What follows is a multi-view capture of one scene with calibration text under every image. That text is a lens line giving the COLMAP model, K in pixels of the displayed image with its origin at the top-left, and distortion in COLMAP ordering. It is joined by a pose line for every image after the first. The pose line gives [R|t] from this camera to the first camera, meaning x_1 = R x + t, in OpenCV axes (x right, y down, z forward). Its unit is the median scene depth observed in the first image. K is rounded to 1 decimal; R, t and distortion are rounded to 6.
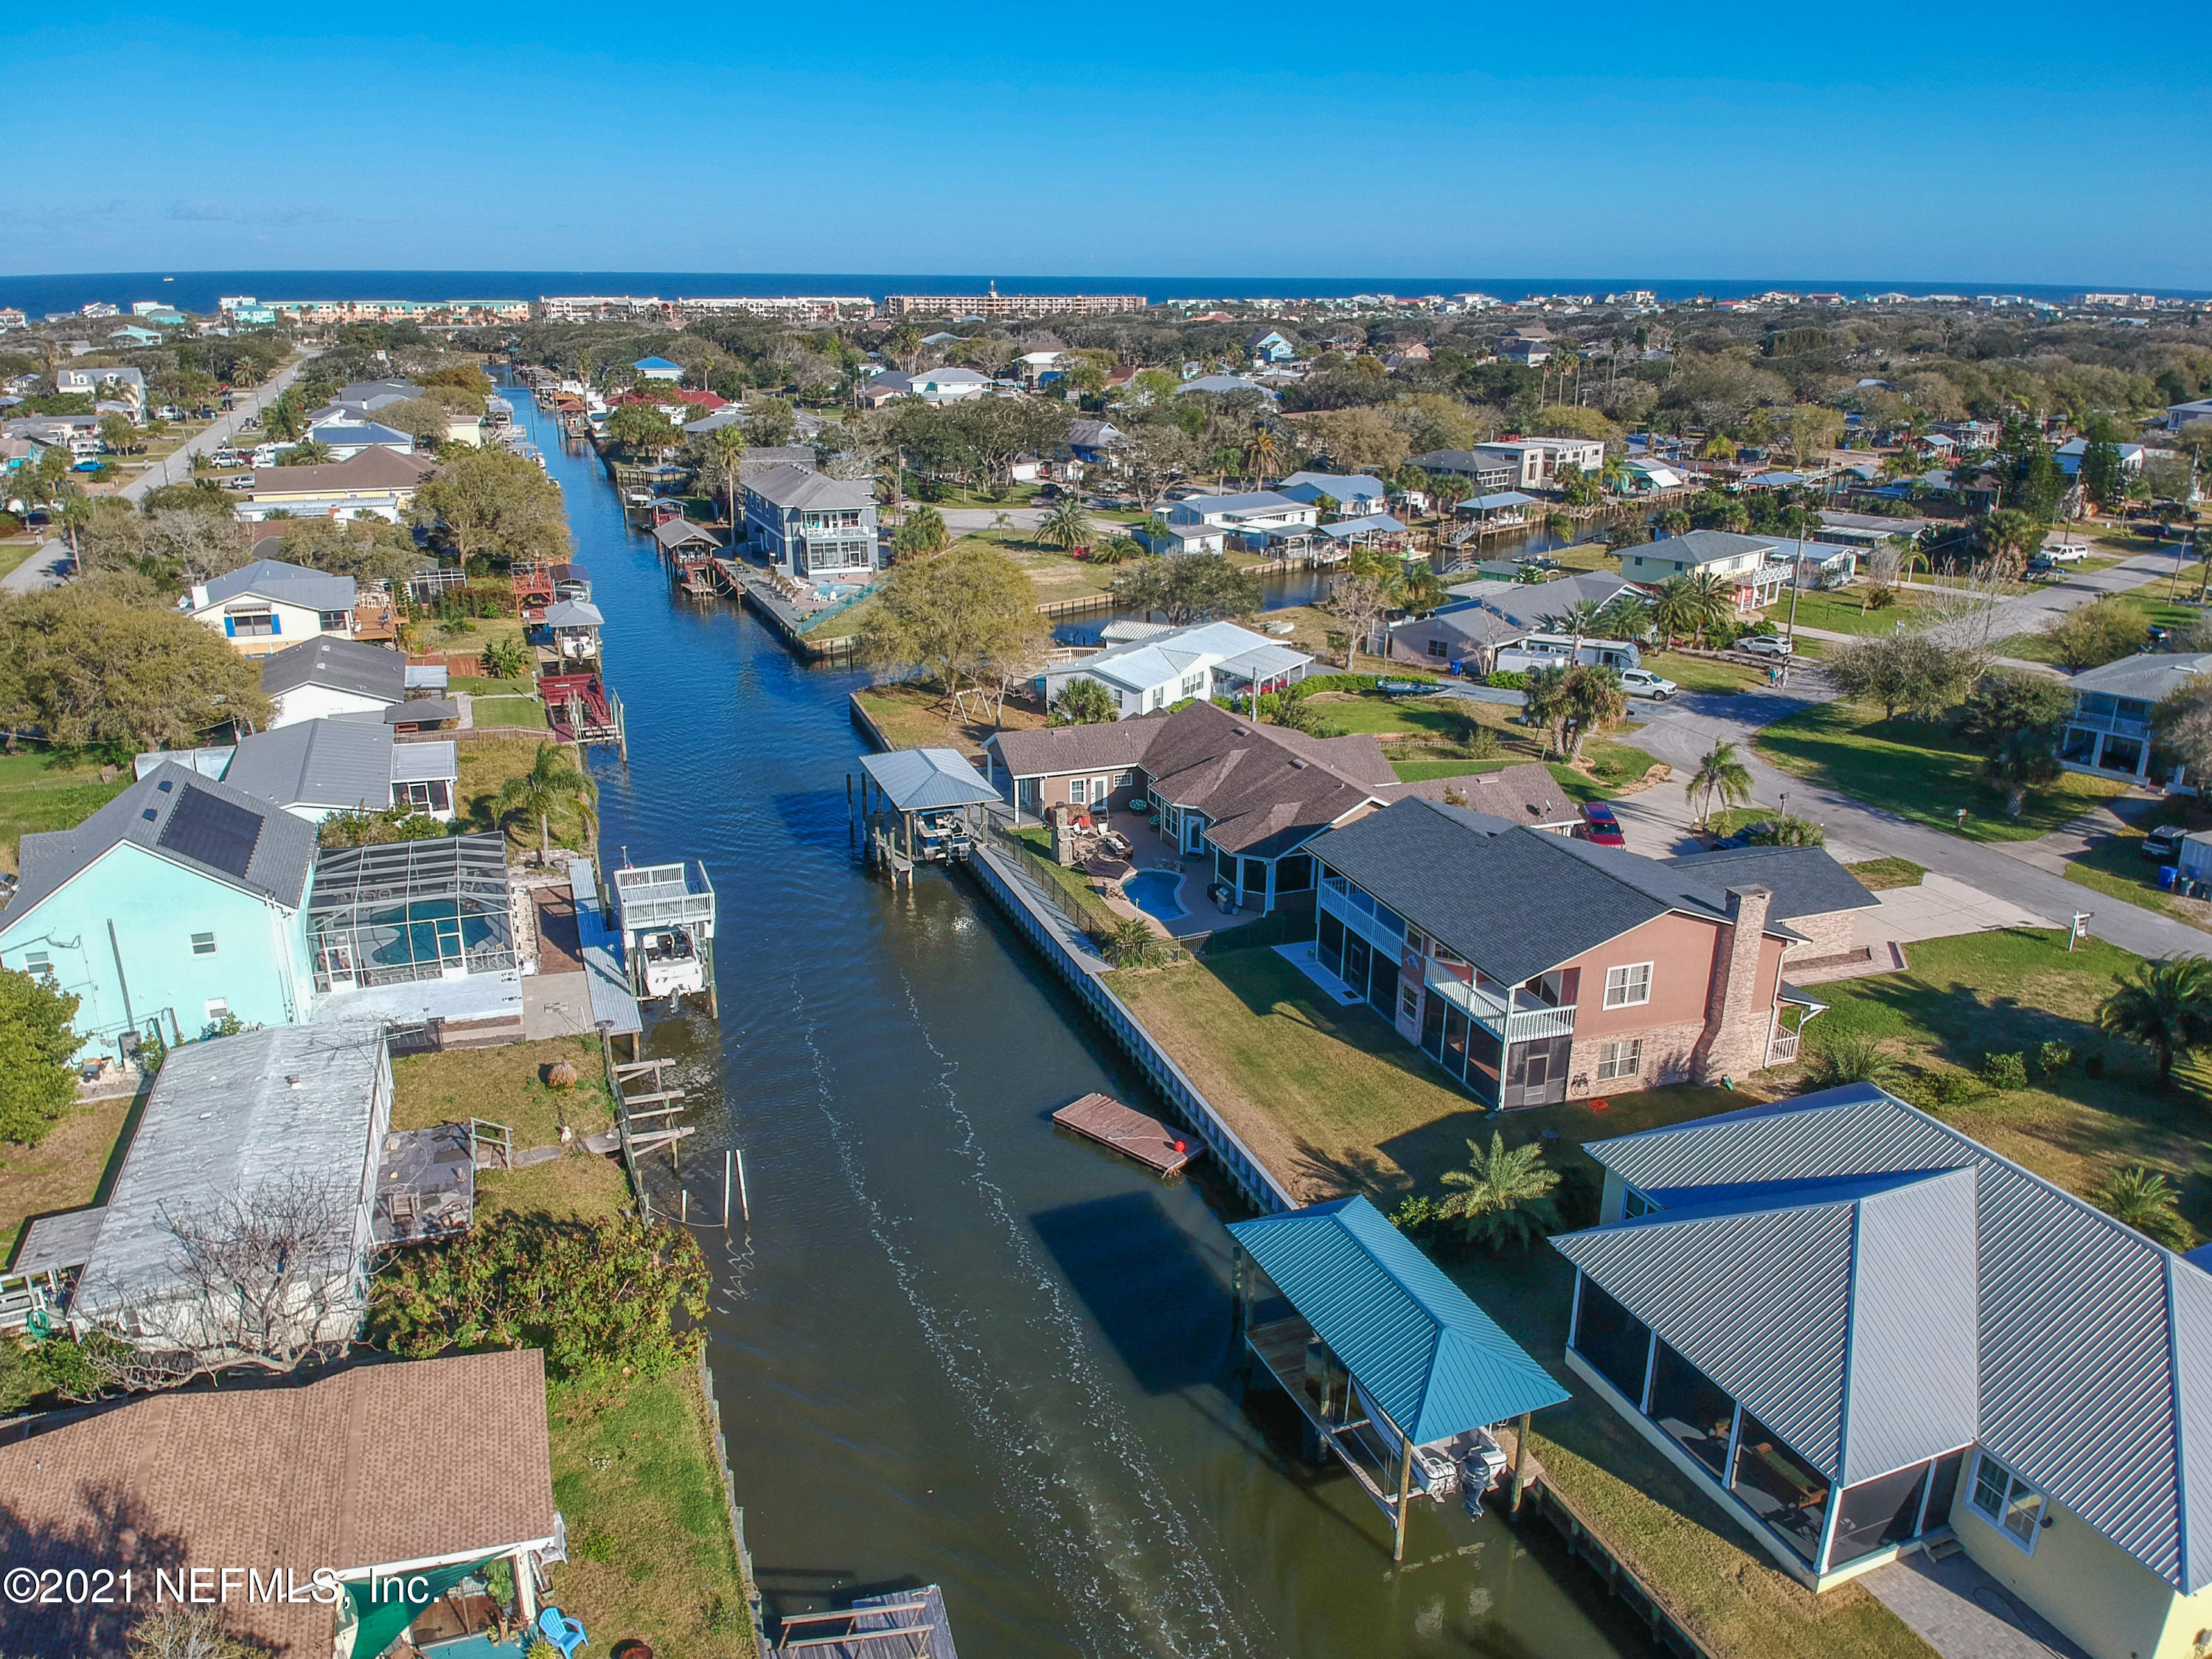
lens RADIAL K [[1610.4, 0, 1106.0], [0, 1610.4, 829.5], [0, 0, 1]] dist [0.097611, -0.183374]
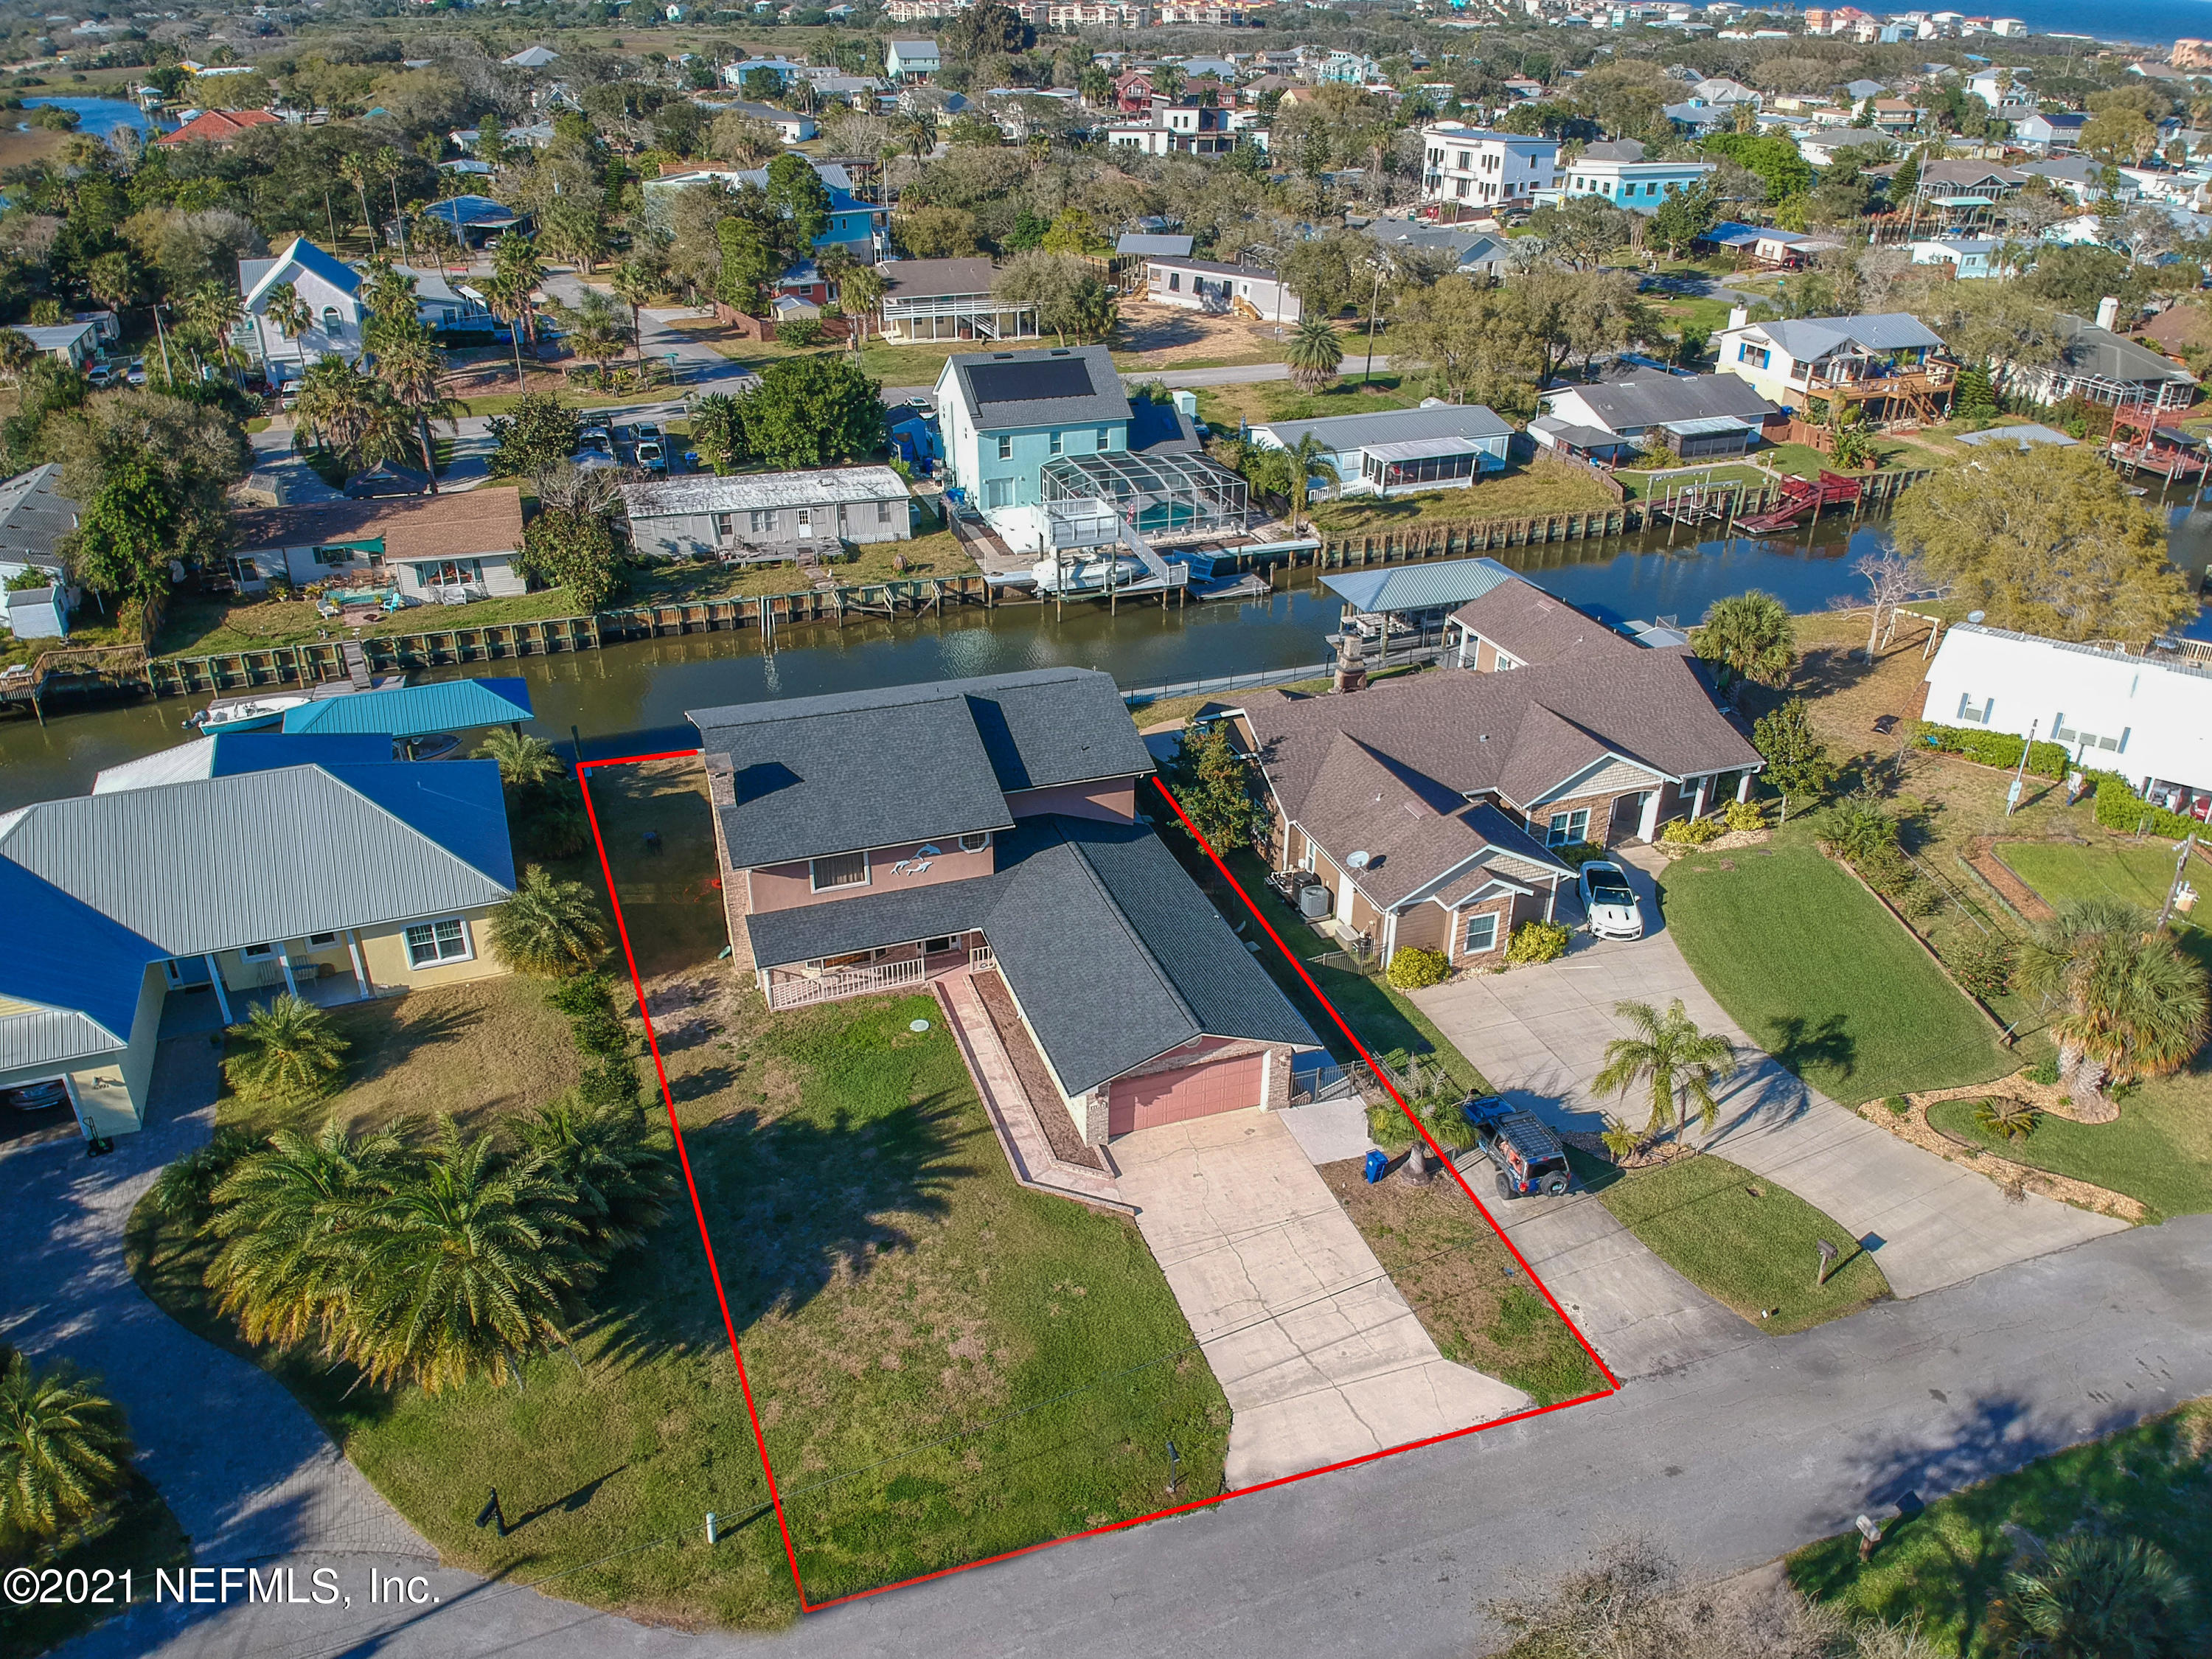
lens RADIAL K [[1725.8, 0, 1134.6], [0, 1725.8, 746.6], [0, 0, 1]] dist [0.057746, -0.183189]
pose [[-0.043406, 0.395830, -0.917297, 0.994488], [-0.332549, 0.860080, 0.386876, -0.328918], [0.942086, 0.321840, 0.094300, 0.936741]]
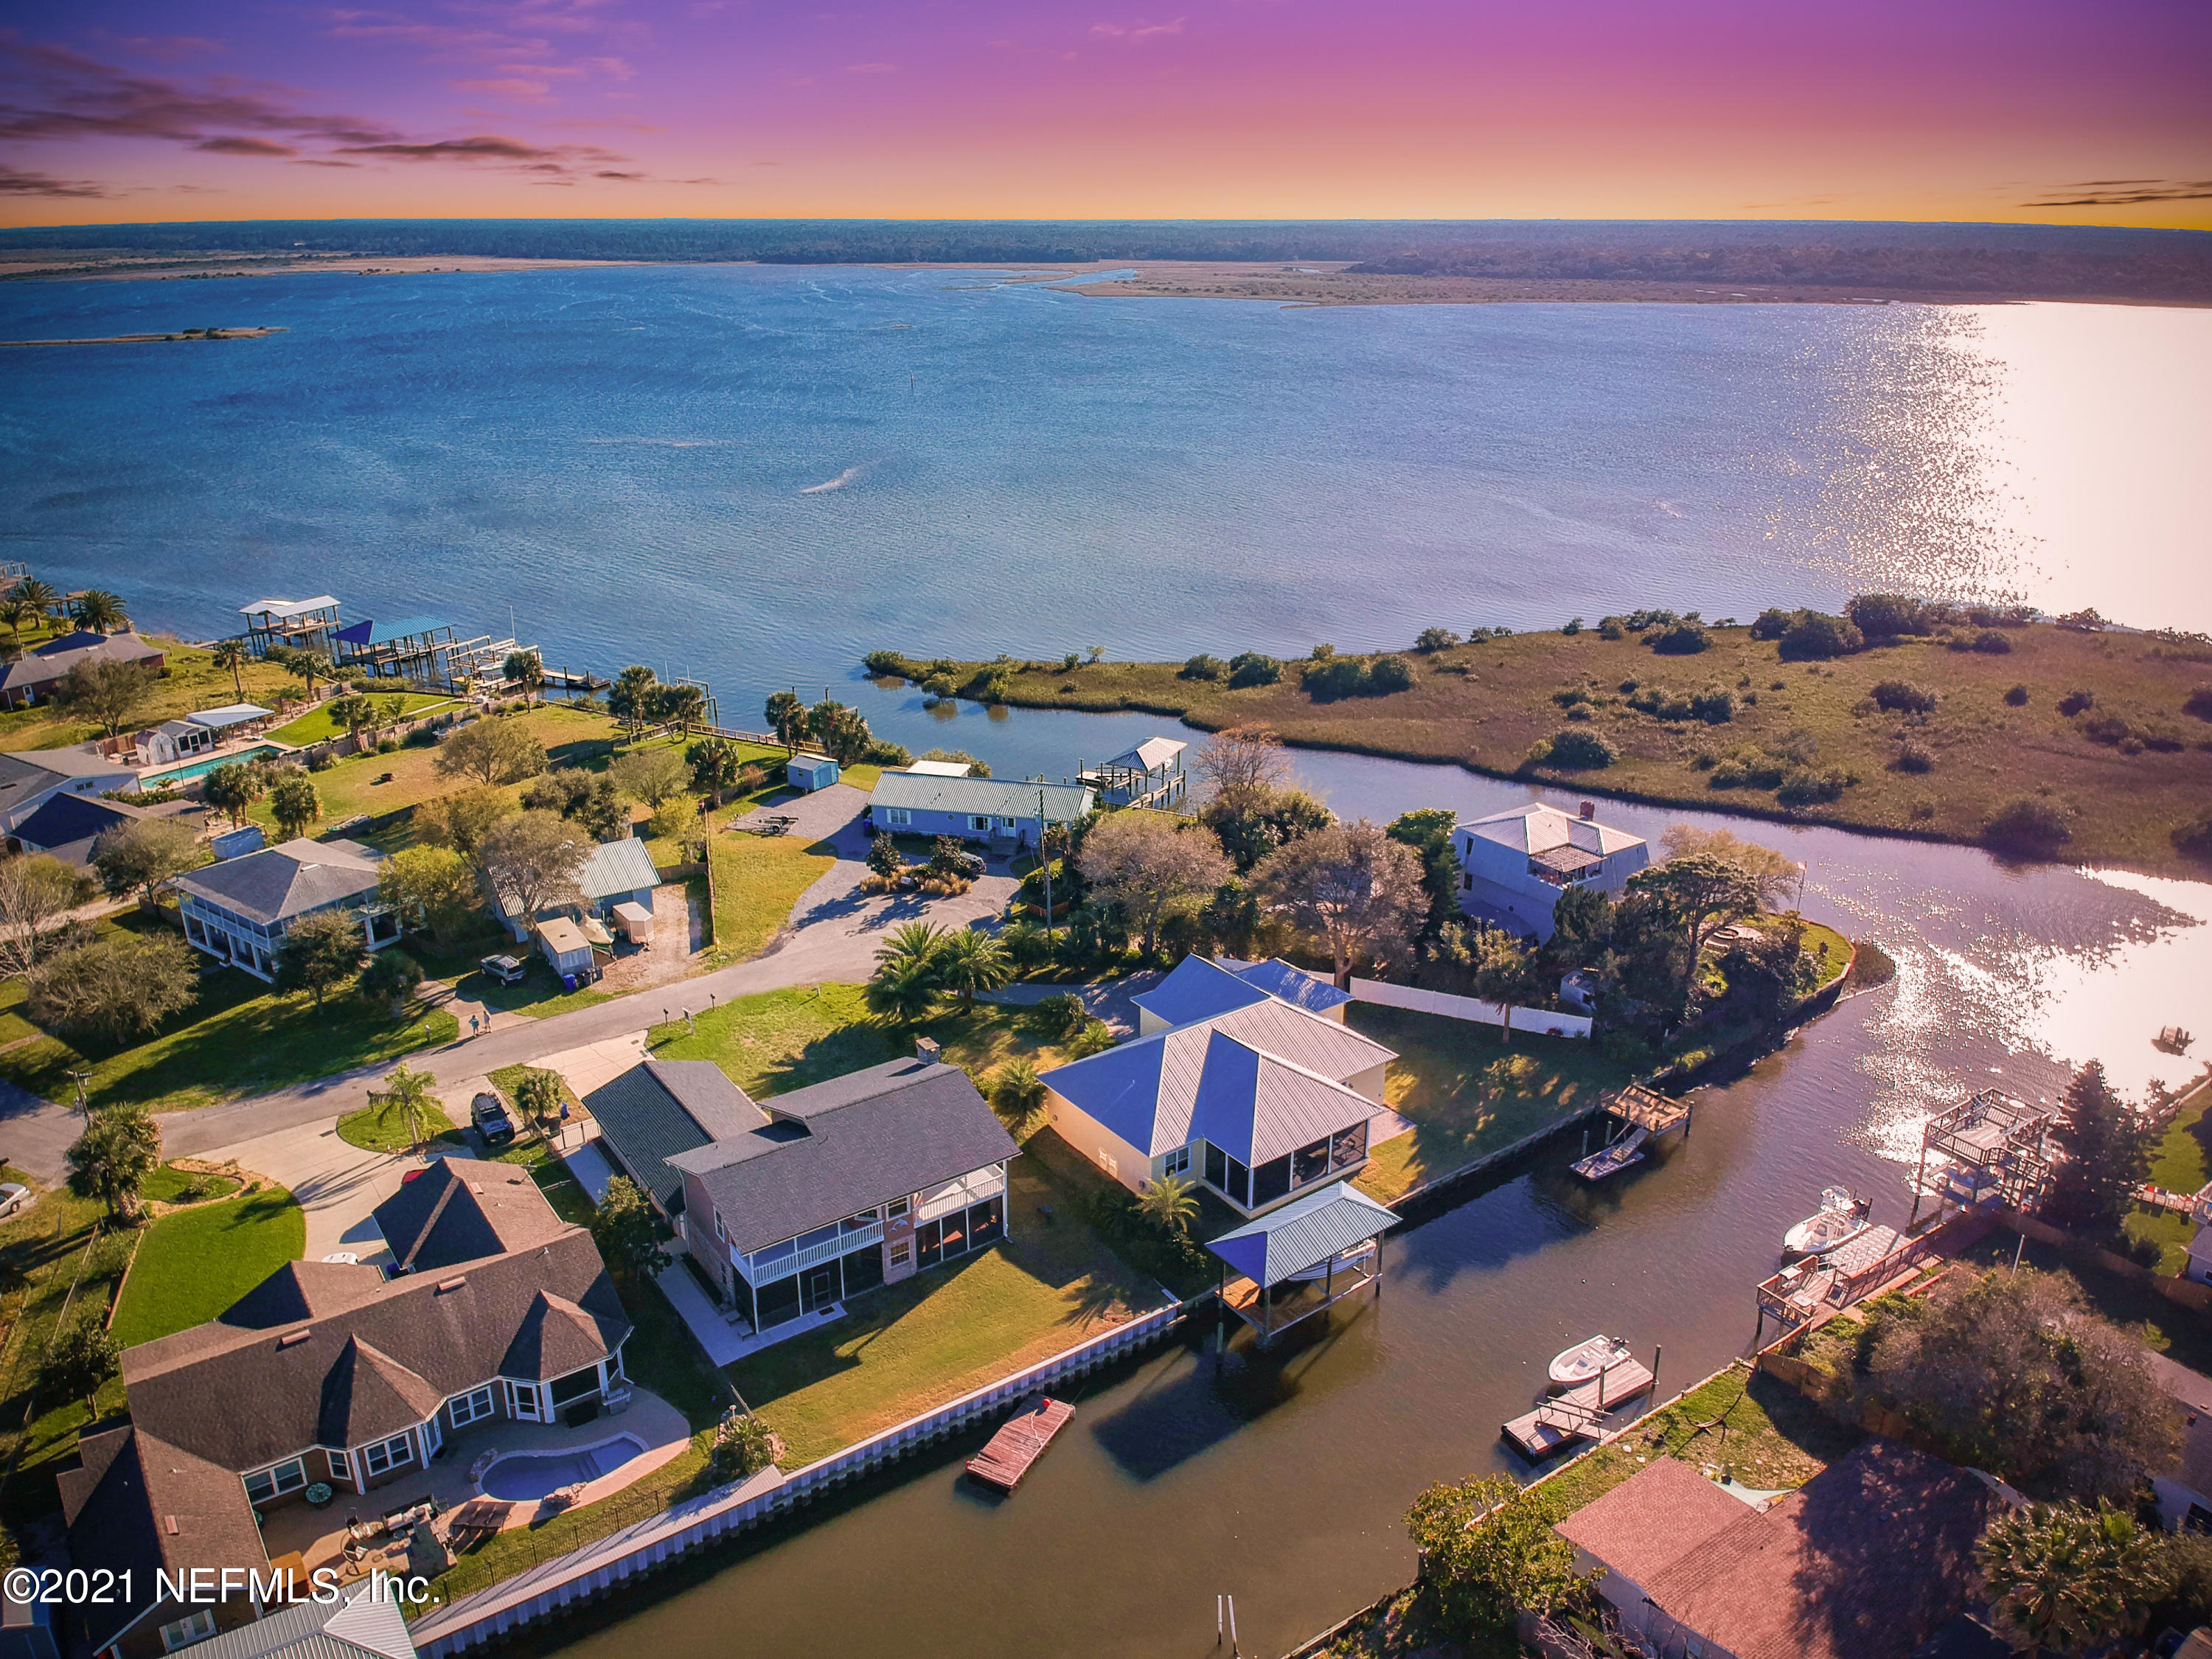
lens RADIAL K [[1610.4, 0, 1106.0], [0, 1610.4, 829.5], [0, 0, 1]] dist [0.097611, -0.183374]
pose [[-0.245017, -0.339180, 0.908253, -0.796392], [0.317428, 0.857110, 0.405712, -0.571805], [-0.916082, 0.387712, -0.102341, 0.727961]]
